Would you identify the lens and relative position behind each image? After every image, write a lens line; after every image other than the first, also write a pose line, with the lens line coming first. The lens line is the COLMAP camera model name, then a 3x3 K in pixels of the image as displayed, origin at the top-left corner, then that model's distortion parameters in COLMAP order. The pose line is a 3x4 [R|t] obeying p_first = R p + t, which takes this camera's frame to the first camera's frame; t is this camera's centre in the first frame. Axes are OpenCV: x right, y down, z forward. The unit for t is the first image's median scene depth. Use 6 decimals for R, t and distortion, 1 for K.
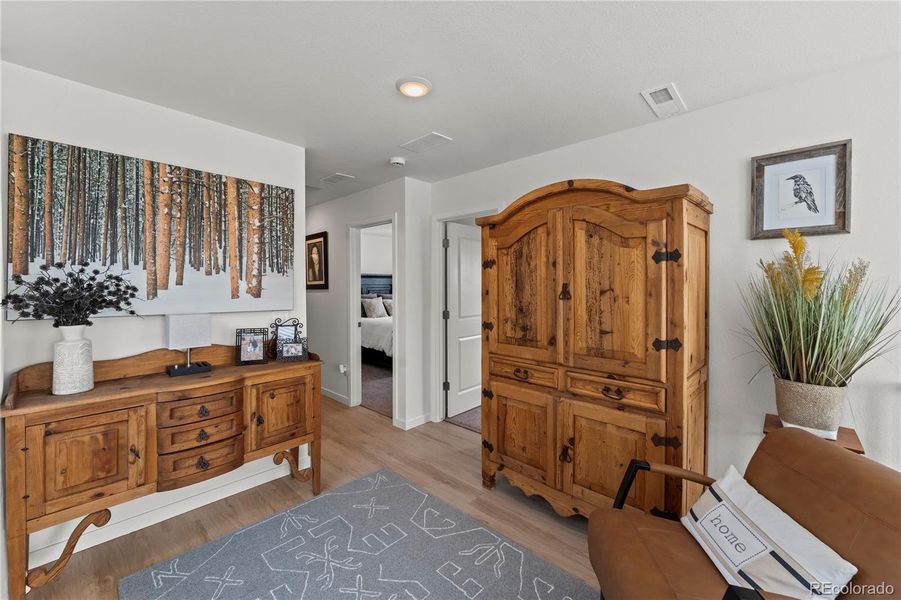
lens RADIAL K [[363.8, 0, 447.8], [0, 363.8, 299.2], [0, 0, 1]] dist [-0.001121, -0.000062]
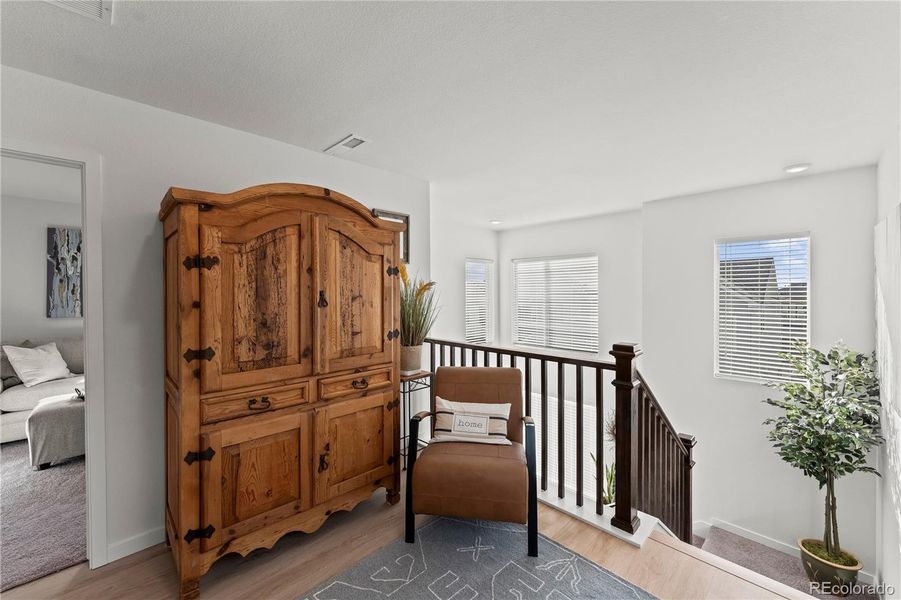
lens RADIAL K [[363.8, 0, 447.8], [0, 363.8, 299.2], [0, 0, 1]] dist [-0.001121, -0.000062]
pose [[0.023092, -0.029704, 0.999292, -0.656682], [0.038620, 0.998839, 0.028798, -0.035811], [-0.998987, 0.037927, 0.024213, 0.631861]]
